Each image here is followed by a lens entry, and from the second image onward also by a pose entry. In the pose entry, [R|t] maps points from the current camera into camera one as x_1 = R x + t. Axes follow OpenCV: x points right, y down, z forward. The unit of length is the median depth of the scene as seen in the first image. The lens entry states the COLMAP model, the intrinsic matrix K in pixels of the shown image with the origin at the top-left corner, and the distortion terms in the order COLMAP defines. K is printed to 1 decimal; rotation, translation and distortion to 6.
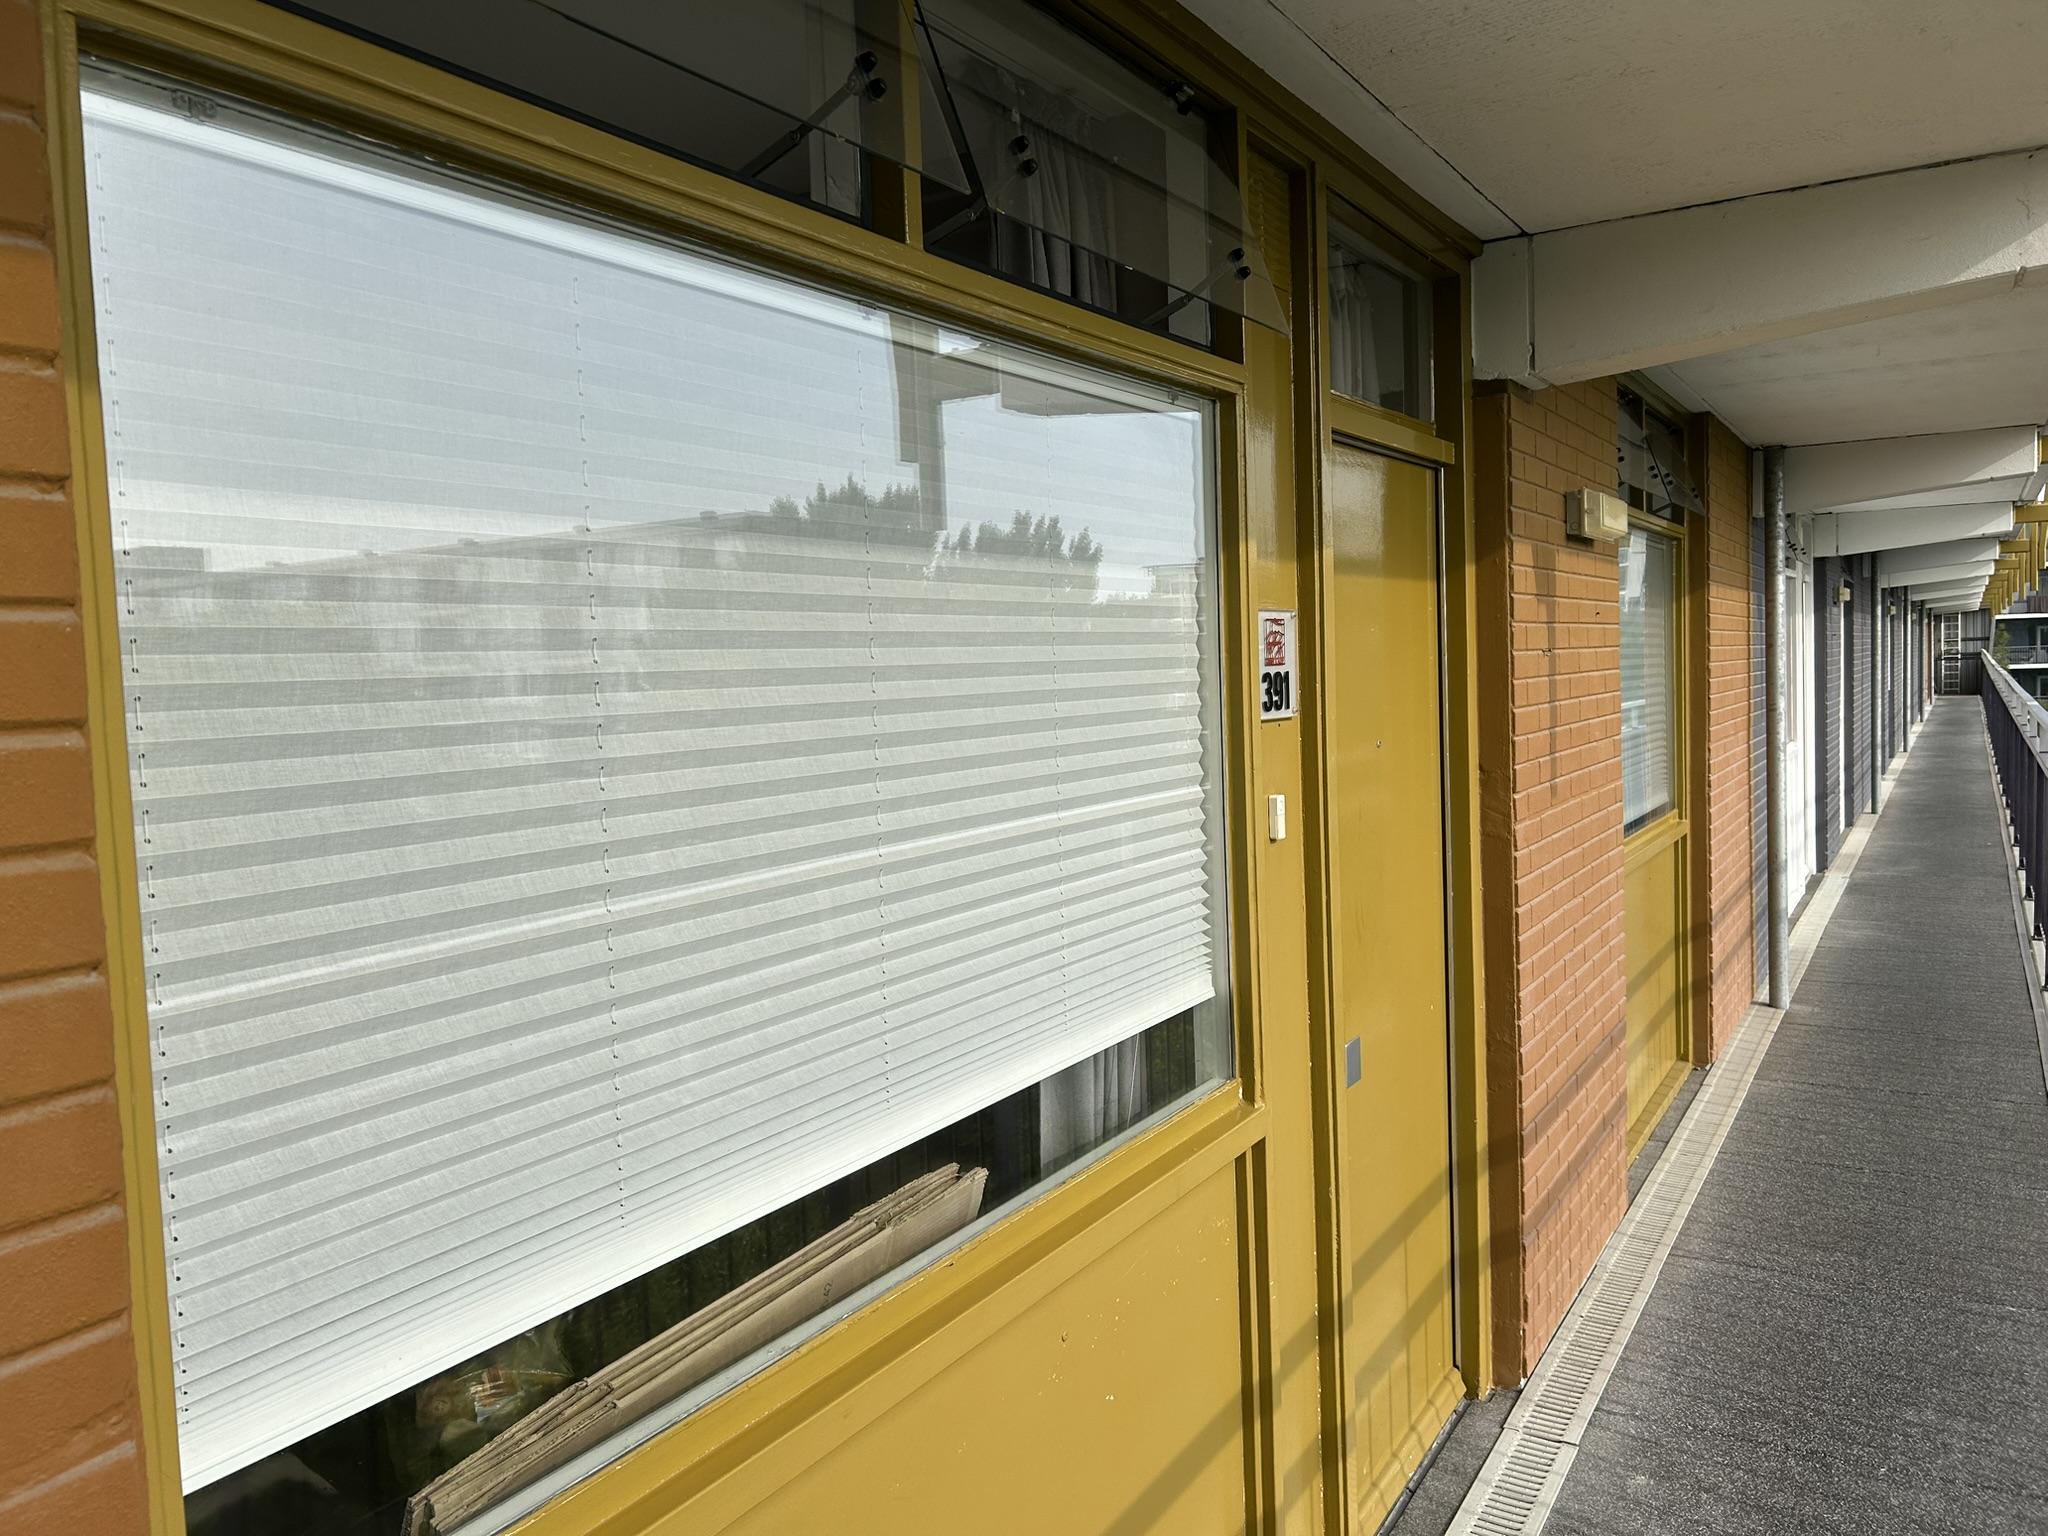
lens RADIAL K [[1557.6, 0, 1024.0], [0, 1557.6, 768.0], [0, 0, 1]] dist [0.040428, -0.035484]
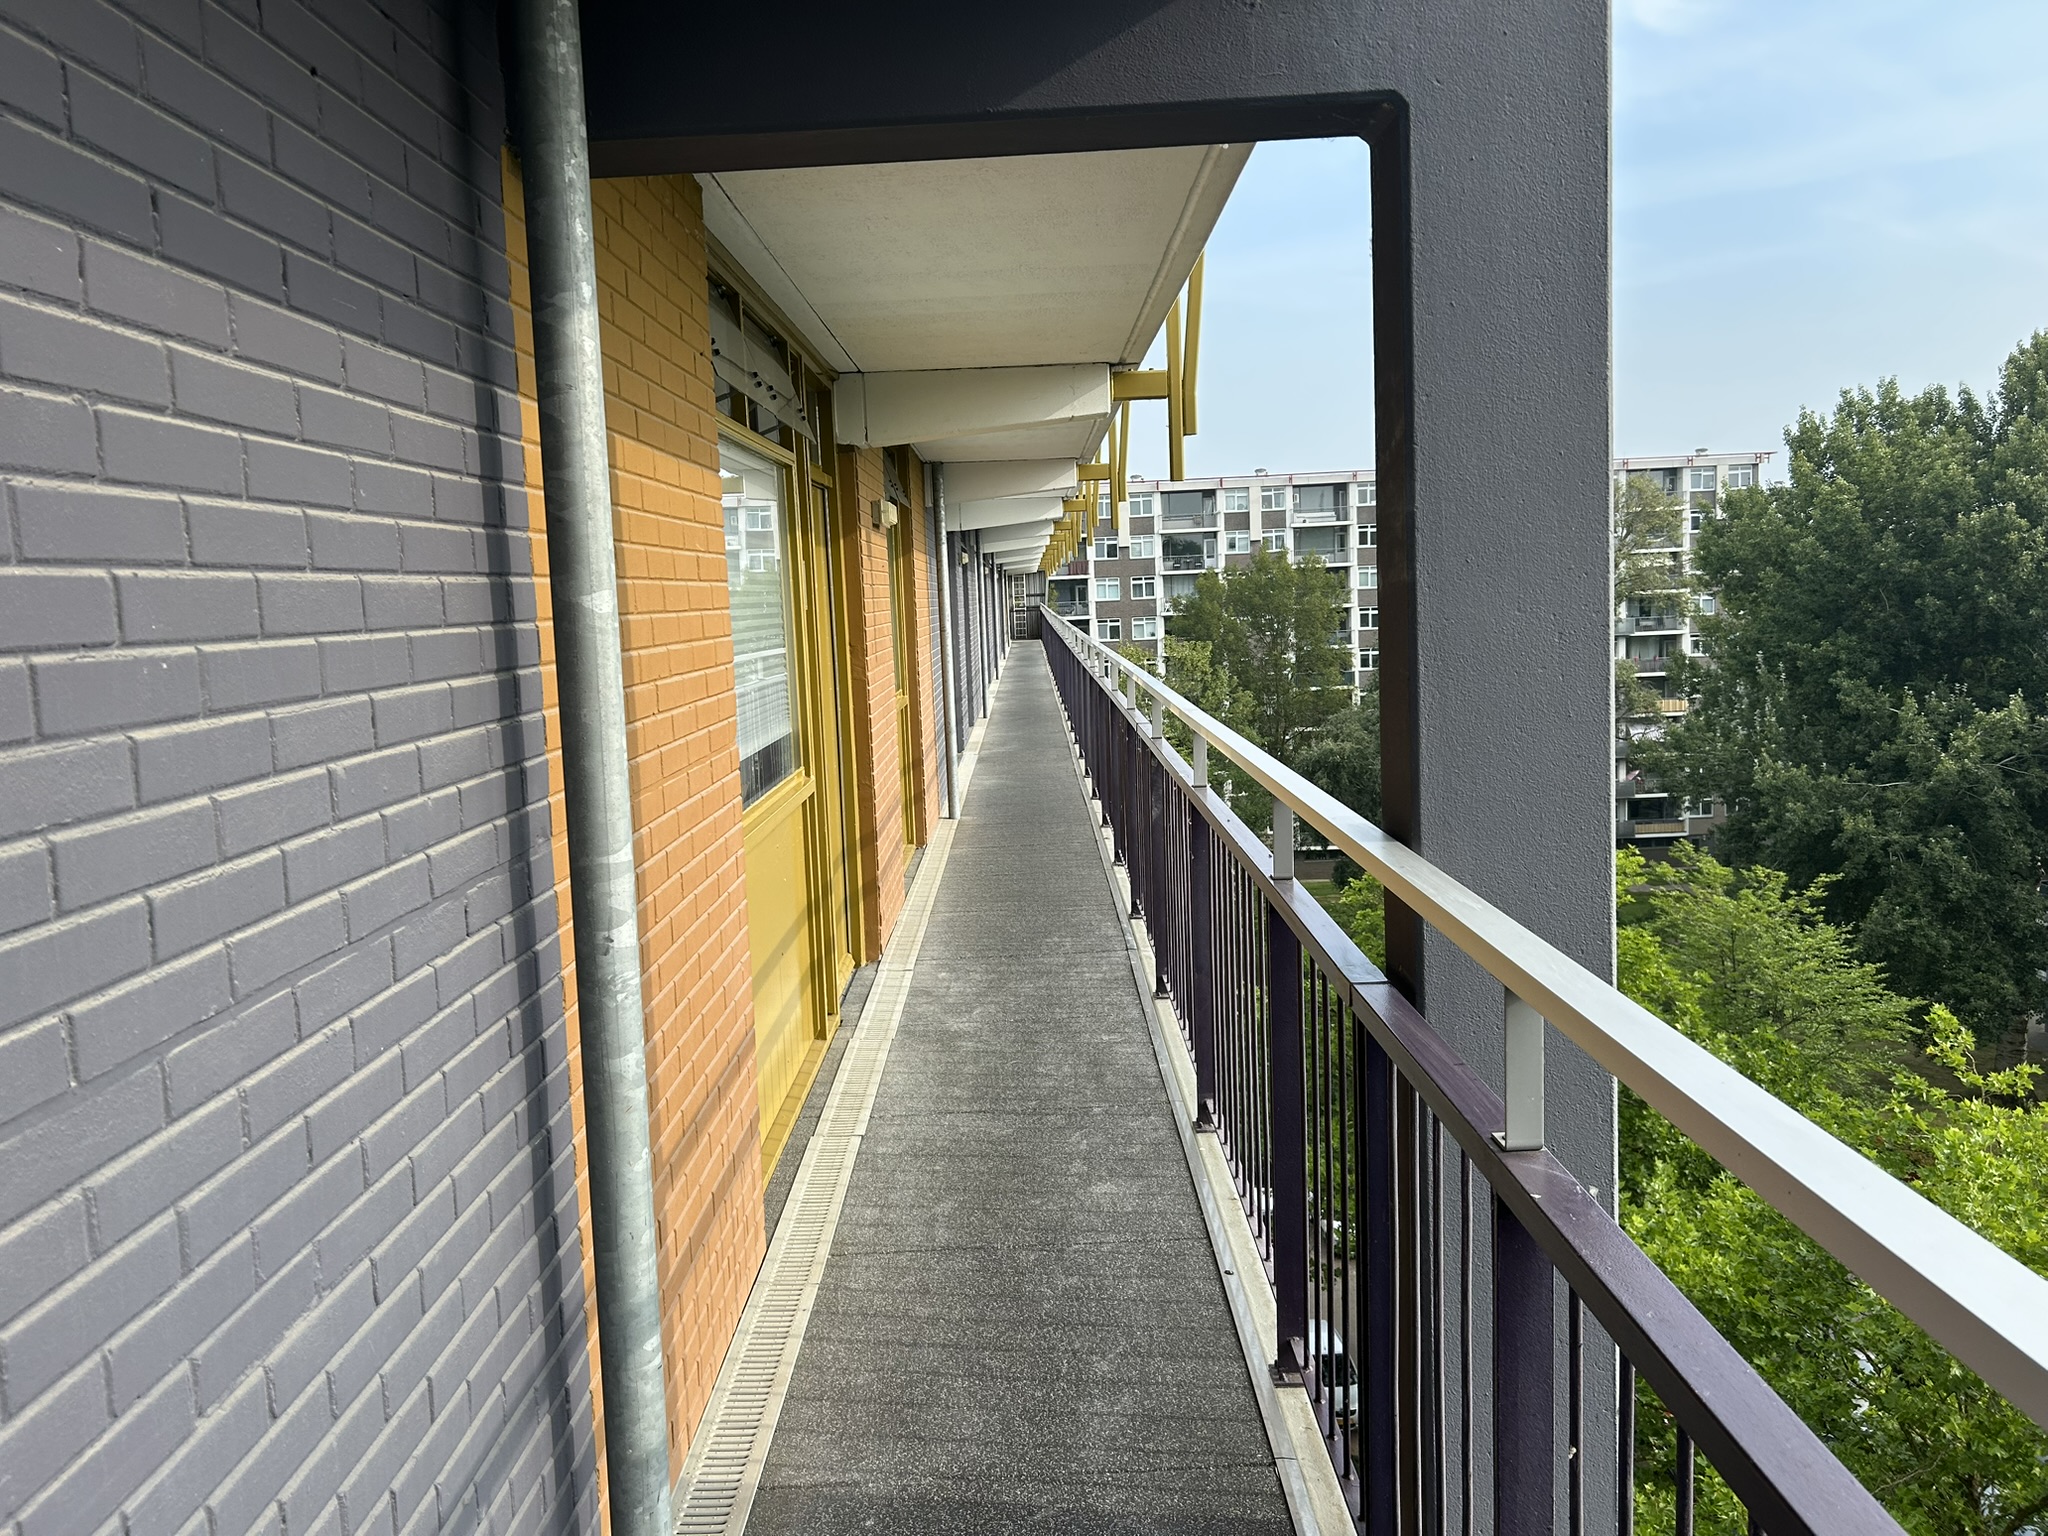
lens RADIAL K [[1557.6, 0, 1024.0], [0, 1557.6, 768.0], [0, 0, 1]] dist [0.040428, -0.035484]
pose [[0.858846, -0.051573, 0.509631, -0.299582], [0.037205, 0.998571, 0.038352, 0.050011], [-0.510881, -0.013978, 0.859538, -0.451264]]
